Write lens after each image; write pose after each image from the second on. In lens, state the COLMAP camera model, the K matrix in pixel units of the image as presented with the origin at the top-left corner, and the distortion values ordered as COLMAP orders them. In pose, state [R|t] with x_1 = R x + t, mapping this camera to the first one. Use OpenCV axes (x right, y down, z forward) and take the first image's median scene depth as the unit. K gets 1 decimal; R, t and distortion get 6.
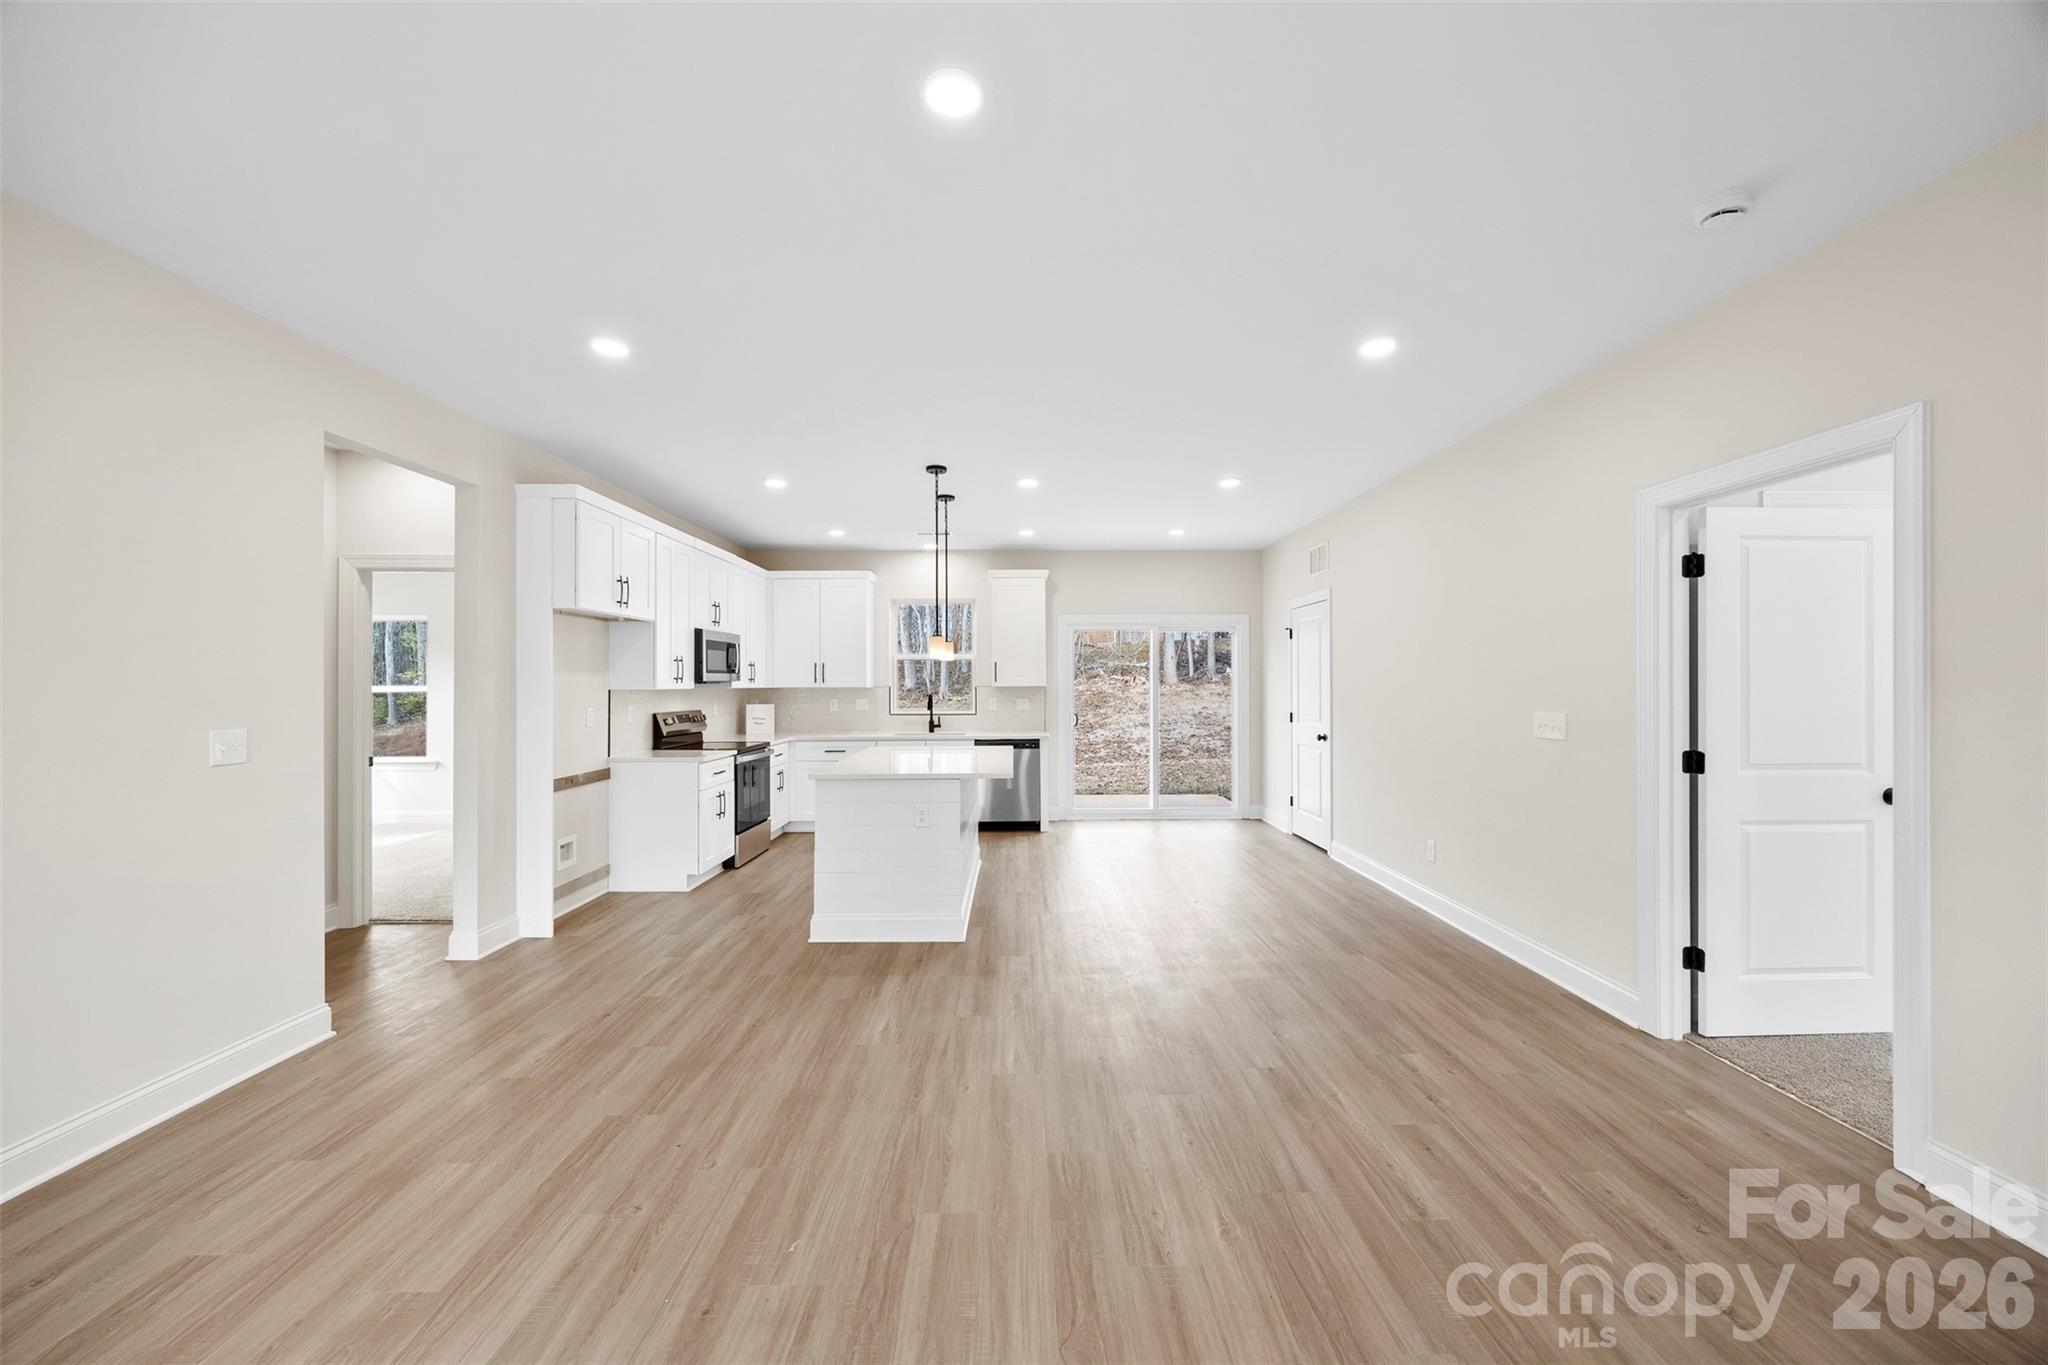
lens RADIAL K [[783.7, 0, 1029.5], [0, 783.7, 684.8], [0, 0, 1]] dist [-0.007642, 0.001708]
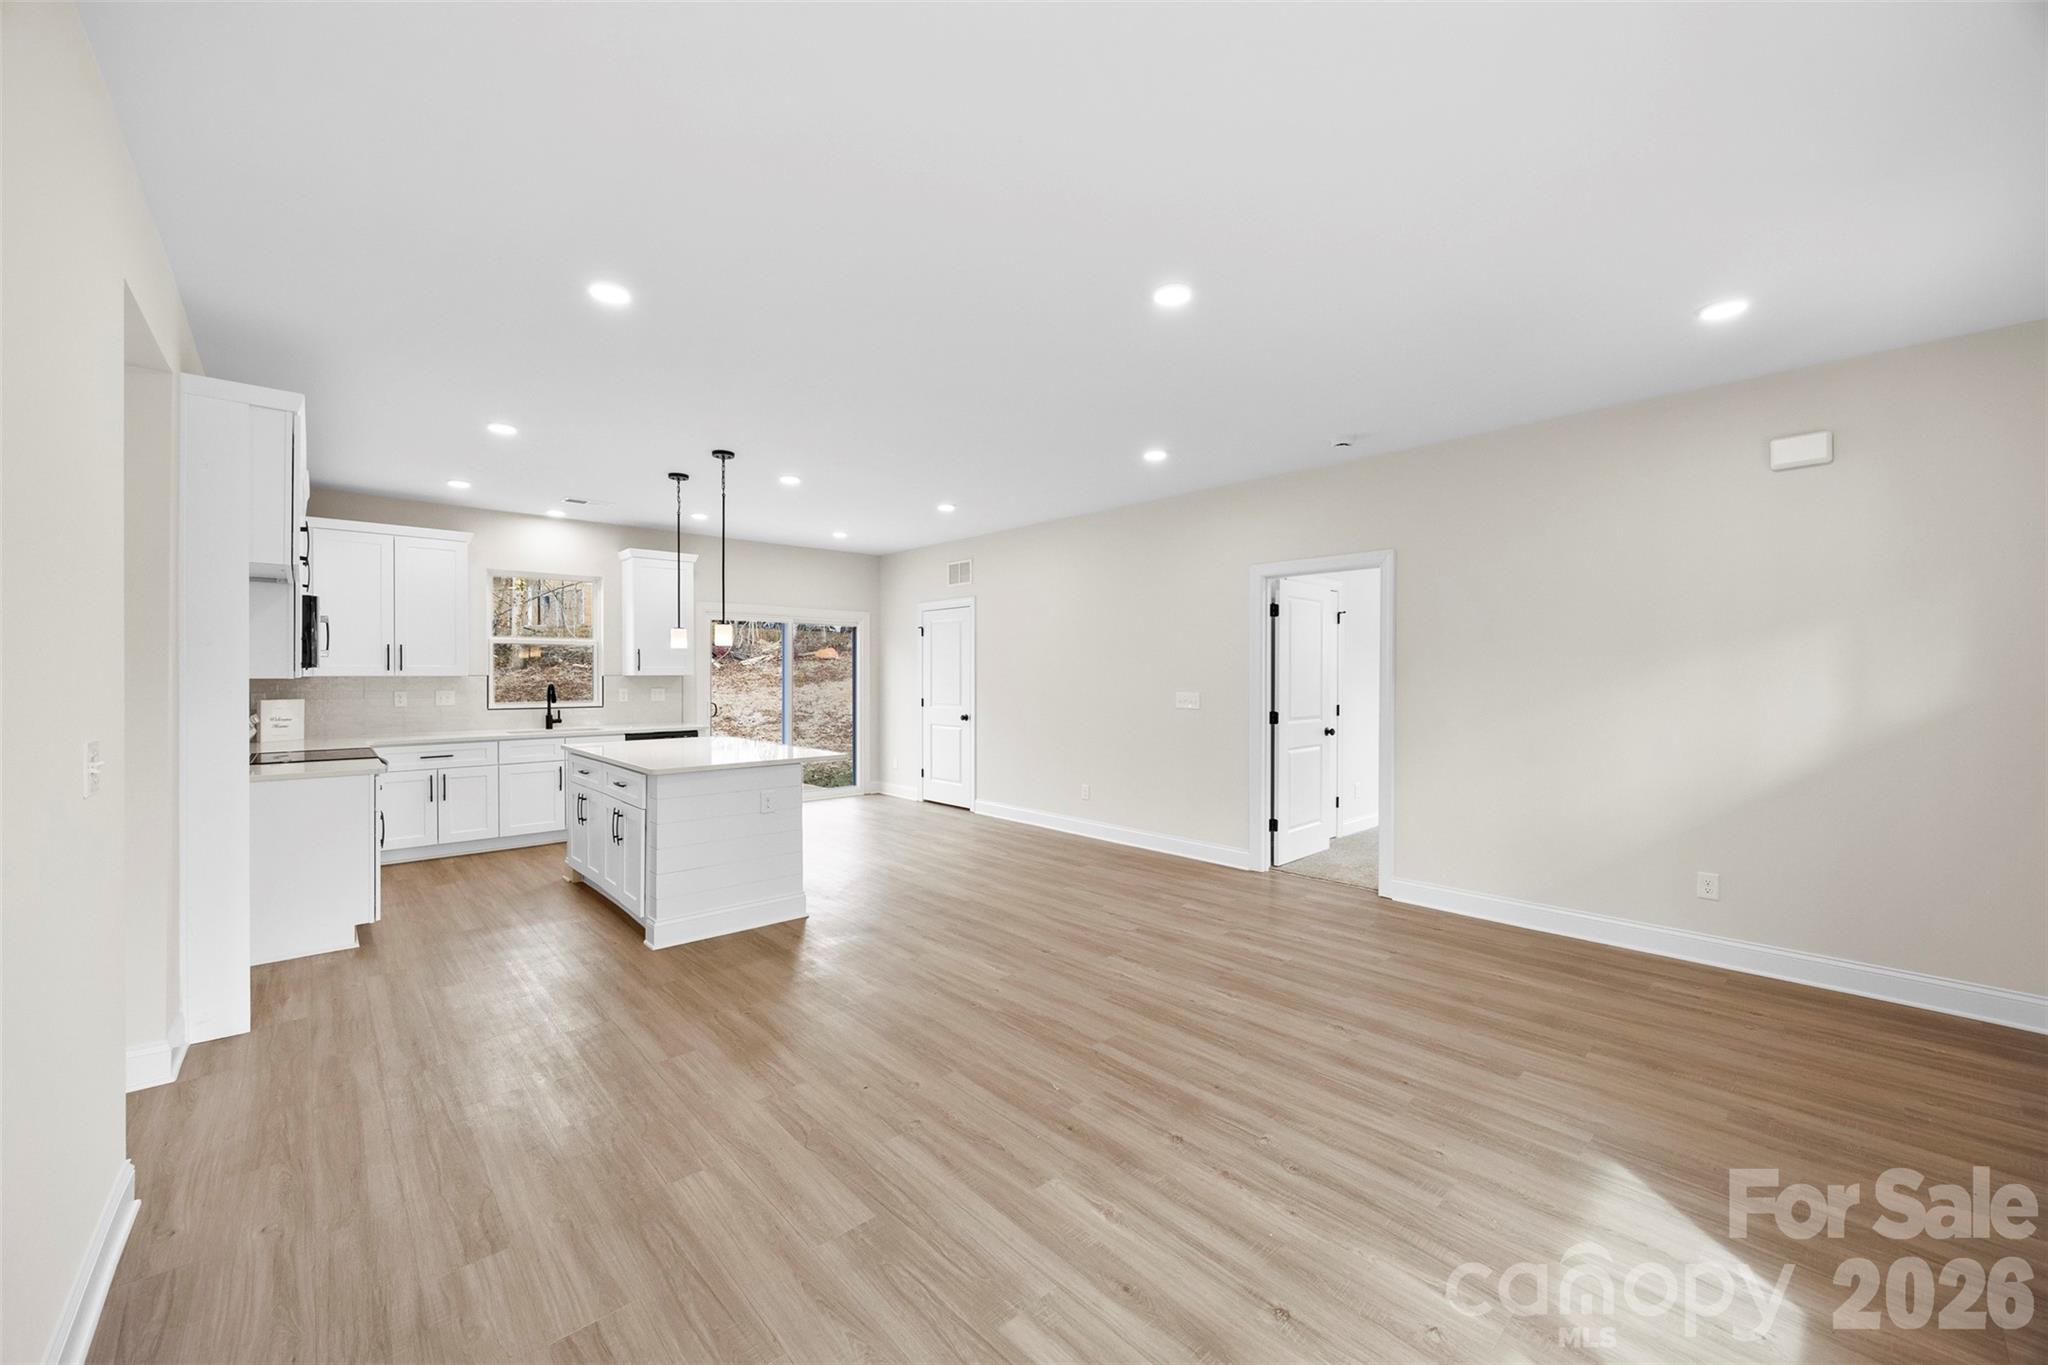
lens RADIAL K [[783.7, 0, 1033.4], [0, 783.7, 683.4], [0, 0, 1]] dist [-0.007642, 0.001708]
pose [[0.741571, -0.004167, 0.670861, -0.542389], [-0.003093, 0.999949, 0.009630, 0.001294], [-0.670867, -0.009217, 0.741520, 0.010062]]
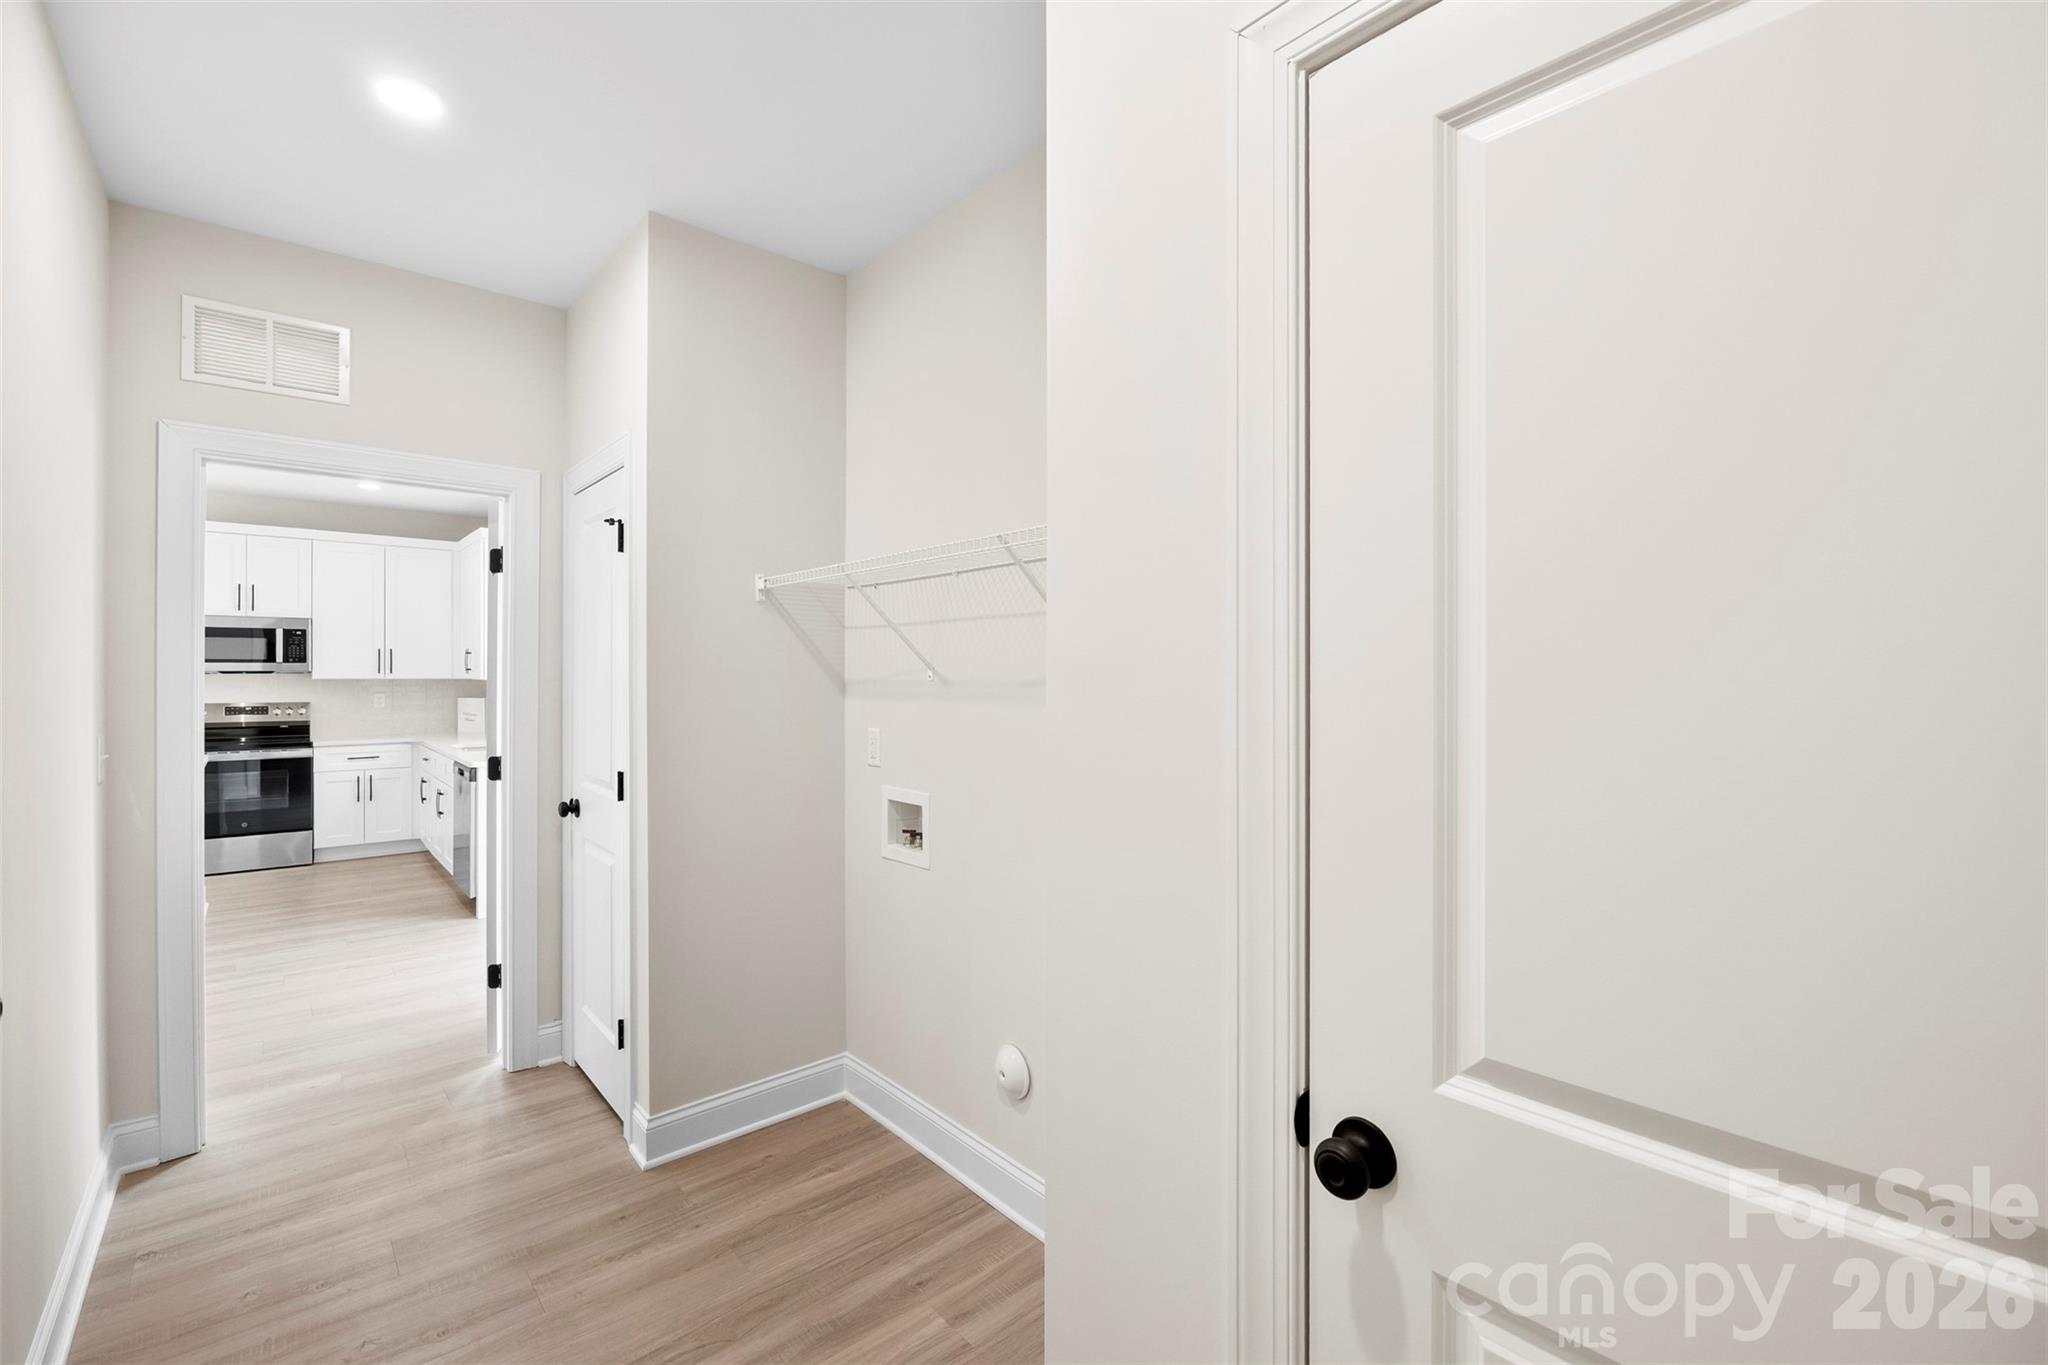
lens RADIAL K [[890.5, 0, 1017.0], [0, 890.5, 668.0], [0, 0, 1]] dist [-0.001350, -0.000125]
pose [[0.644581, 0.009500, -0.764477, 1.362114], [-0.011500, 0.999930, 0.002729, -0.029692], [0.764449, 0.007032, 0.644646, 1.437990]]
